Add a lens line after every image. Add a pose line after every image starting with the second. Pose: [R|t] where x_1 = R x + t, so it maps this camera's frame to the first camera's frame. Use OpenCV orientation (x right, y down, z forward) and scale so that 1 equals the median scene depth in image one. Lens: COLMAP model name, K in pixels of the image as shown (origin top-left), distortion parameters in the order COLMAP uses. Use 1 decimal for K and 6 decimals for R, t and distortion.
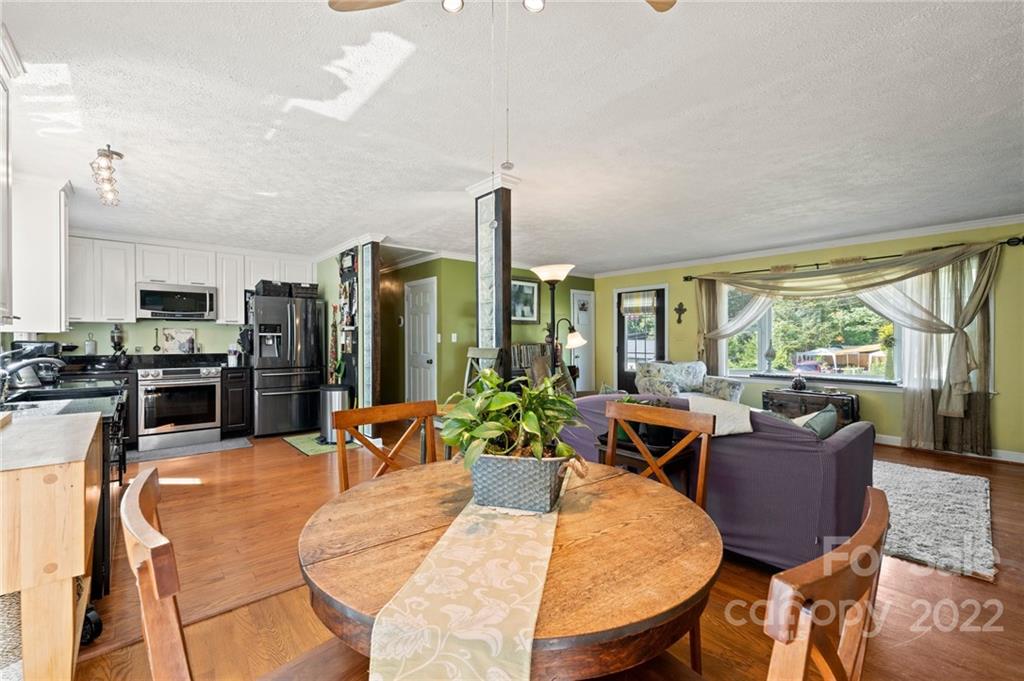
lens RADIAL K [[431.3, 0, 516.9], [0, 431.3, 341.4], [0, 0, 1]] dist [0.003330, -0.000288]
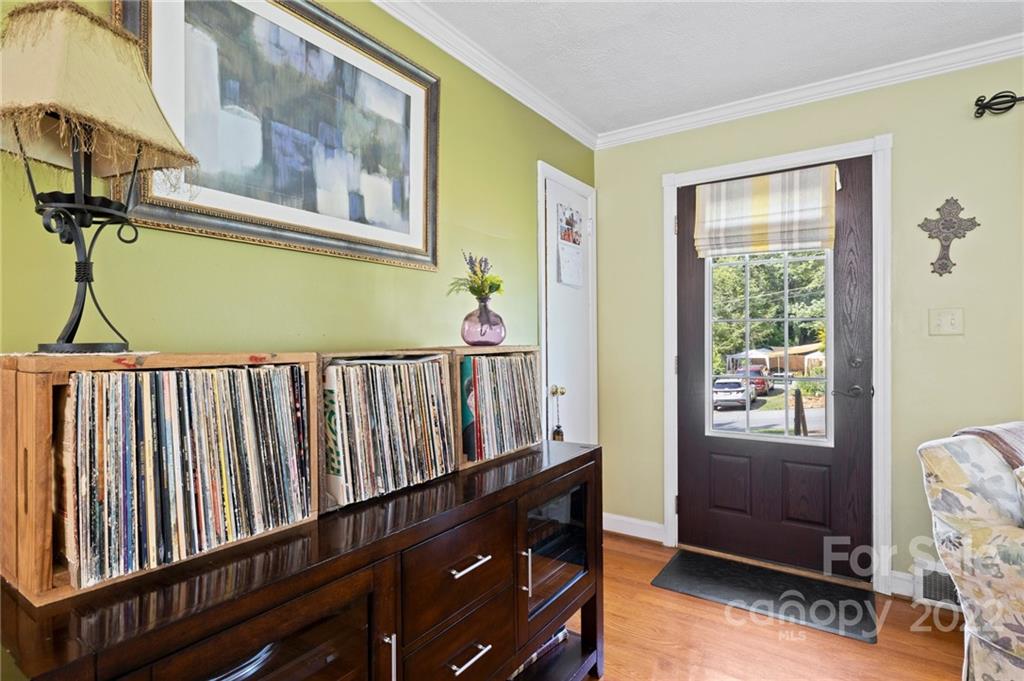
lens RADIAL K [[518.0, 0, 509.6], [0, 518.0, 345.5], [0, 0, 1]] dist [-0.007164, 0.001482]
pose [[0.972198, -0.004706, 0.234113, 0.034492], [0.003475, 0.999978, 0.005668, 0.002168], [-0.234134, -0.004696, 0.972193, 0.947656]]
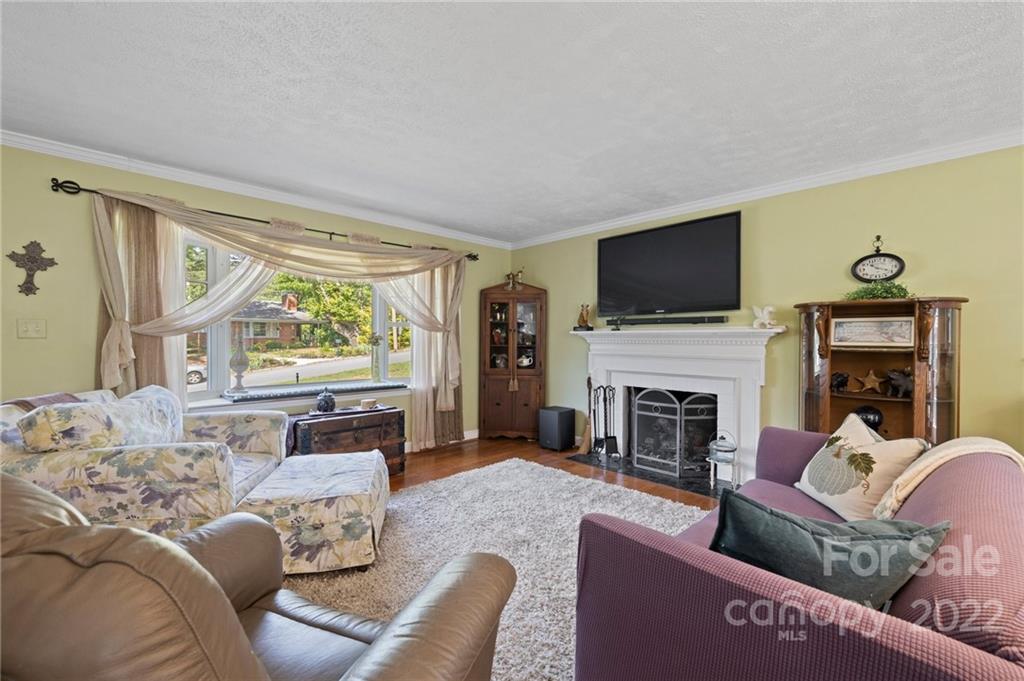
lens RADIAL K [[431.3, 0, 509.6], [0, 431.3, 340.2], [0, 0, 1]] dist [0.003330, -0.000288]
pose [[-0.057967, -0.006267, 0.998299, -0.045760], [-0.001269, 0.999980, 0.006204, -0.003879], [-0.998318, -0.000907, -0.057974, 0.758804]]
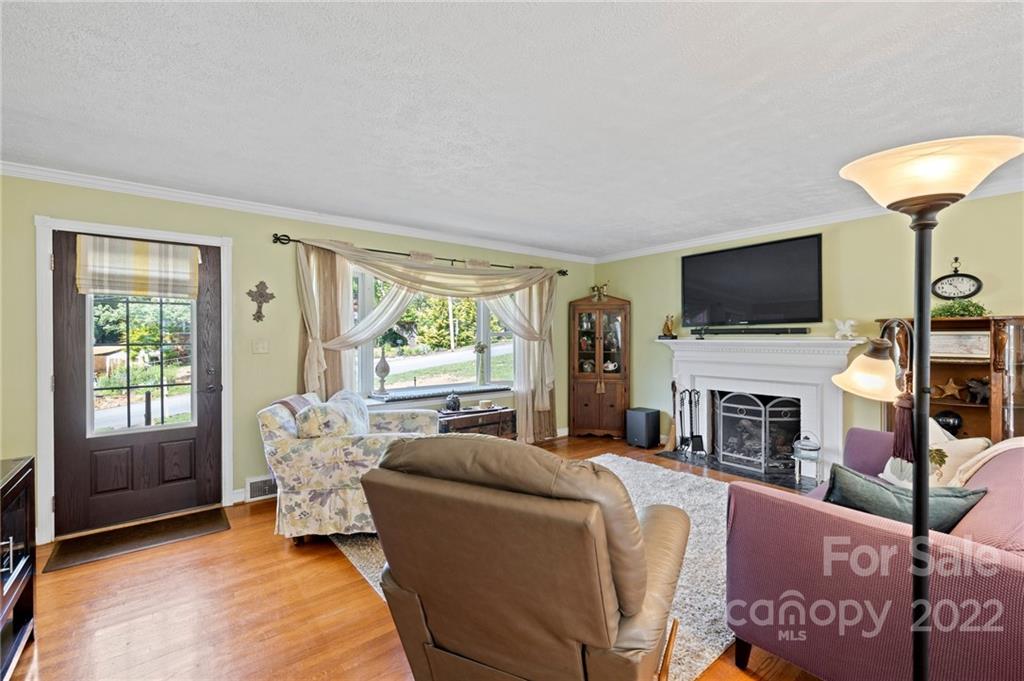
lens RADIAL K [[431.3, 0, 519.1], [0, 431.3, 335.9], [0, 0, 1]] dist [0.003330, -0.000288]
pose [[0.045067, 0.001910, 0.998982, -0.161224], [0.006091, 0.999979, -0.002187, -0.025367], [-0.998965, 0.006184, 0.045054, 0.848533]]
